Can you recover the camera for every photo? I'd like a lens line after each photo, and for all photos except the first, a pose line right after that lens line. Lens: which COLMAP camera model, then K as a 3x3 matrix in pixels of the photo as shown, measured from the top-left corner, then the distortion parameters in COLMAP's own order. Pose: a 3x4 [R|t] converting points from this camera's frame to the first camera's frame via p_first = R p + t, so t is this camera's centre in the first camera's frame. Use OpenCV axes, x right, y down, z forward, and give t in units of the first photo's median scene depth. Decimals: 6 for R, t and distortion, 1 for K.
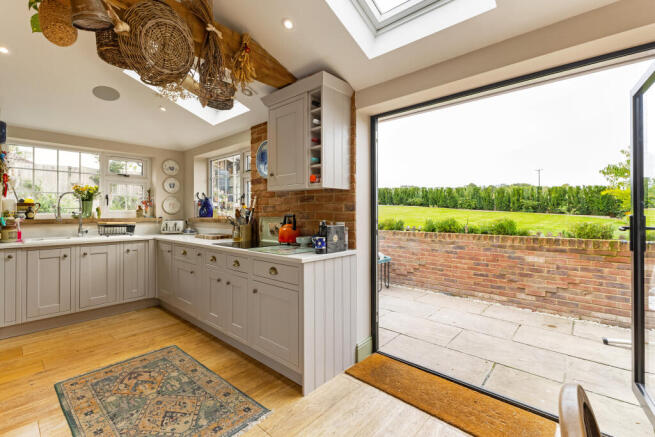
lens RADIAL K [[285.3, 0, 320.7], [0, 285.3, 212.4], [0, 0, 1]] dist [0.012587, -0.002755]
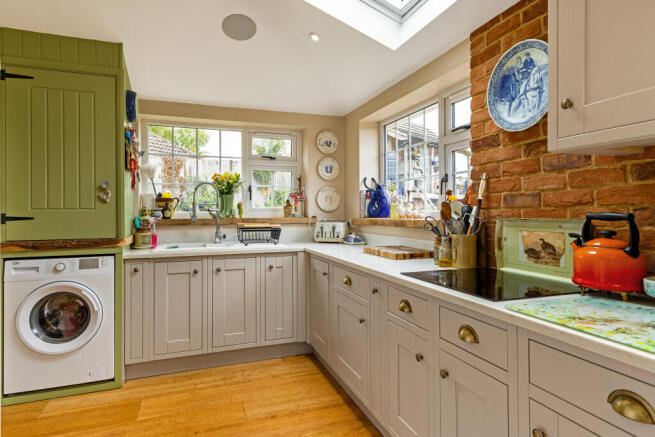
lens RADIAL K [[367.0, 0, 329.6], [0, 367.0, 210.9], [0, 0, 1]] dist [0.004949, 0.000774]
pose [[0.887222, -0.003254, -0.461331, -0.169786], [0.004982, 0.999984, 0.002529, 0.001332], [0.461316, -0.004542, 0.887225, 0.332355]]
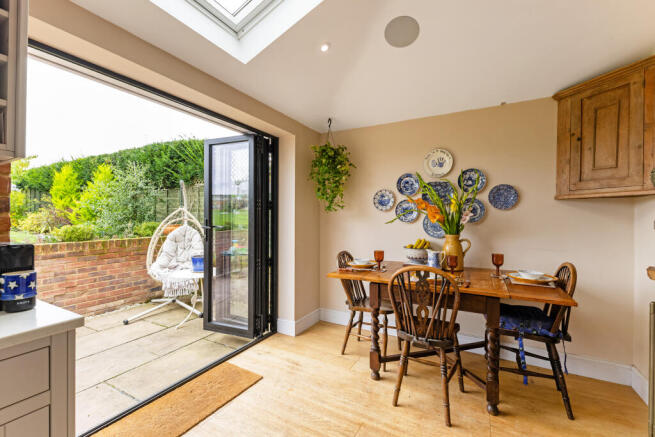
lens RADIAL K [[285.3, 0, 323.3], [0, 285.3, 216.5], [0, 0, 1]] dist [0.012587, -0.002755]
pose [[-0.216297, 0.004013, 0.976319, -0.343281], [-0.006629, 0.999962, -0.005579, 0.000464], [-0.976305, -0.007678, -0.216262, 0.413039]]
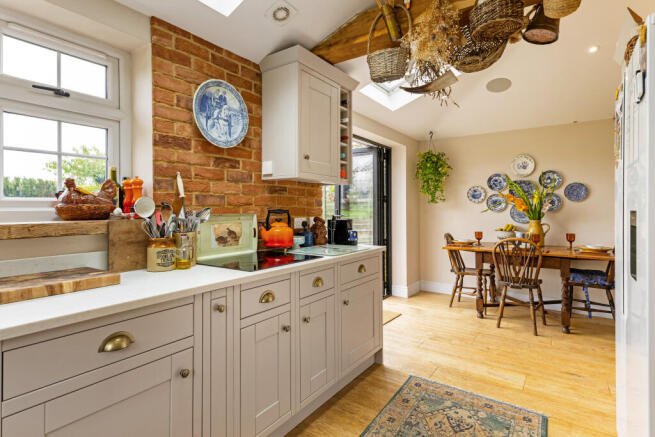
lens RADIAL K [[335.5, 0, 324.4], [0, 335.5, 207.2], [0, 0, 1]] dist [0.025179, -0.002530]
pose [[-0.103735, 0.007355, 0.994578, -0.802944], [-0.001380, 0.999971, -0.007539, 0.005905], [-0.994604, -0.002155, -0.103722, 0.788556]]
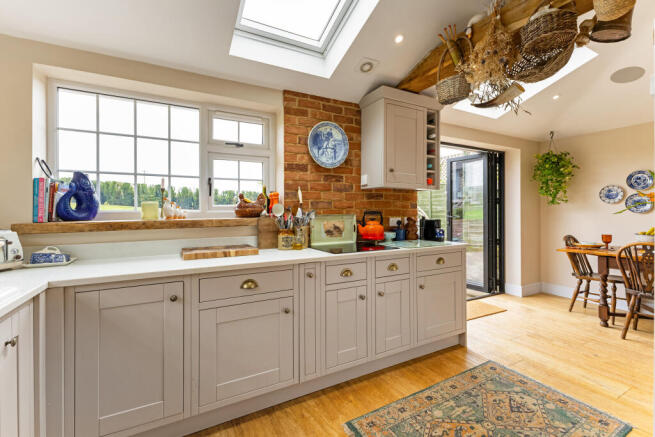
lens RADIAL K [[285.3, 0, 328.9], [0, 285.3, 209.7], [0, 0, 1]] dist [0.012587, -0.002755]
pose [[0.343966, 0.004336, 0.938972, -0.876428], [-0.000158, 0.999990, -0.004560, 0.005015], [-0.938982, 0.001420, 0.343963, 0.652044]]
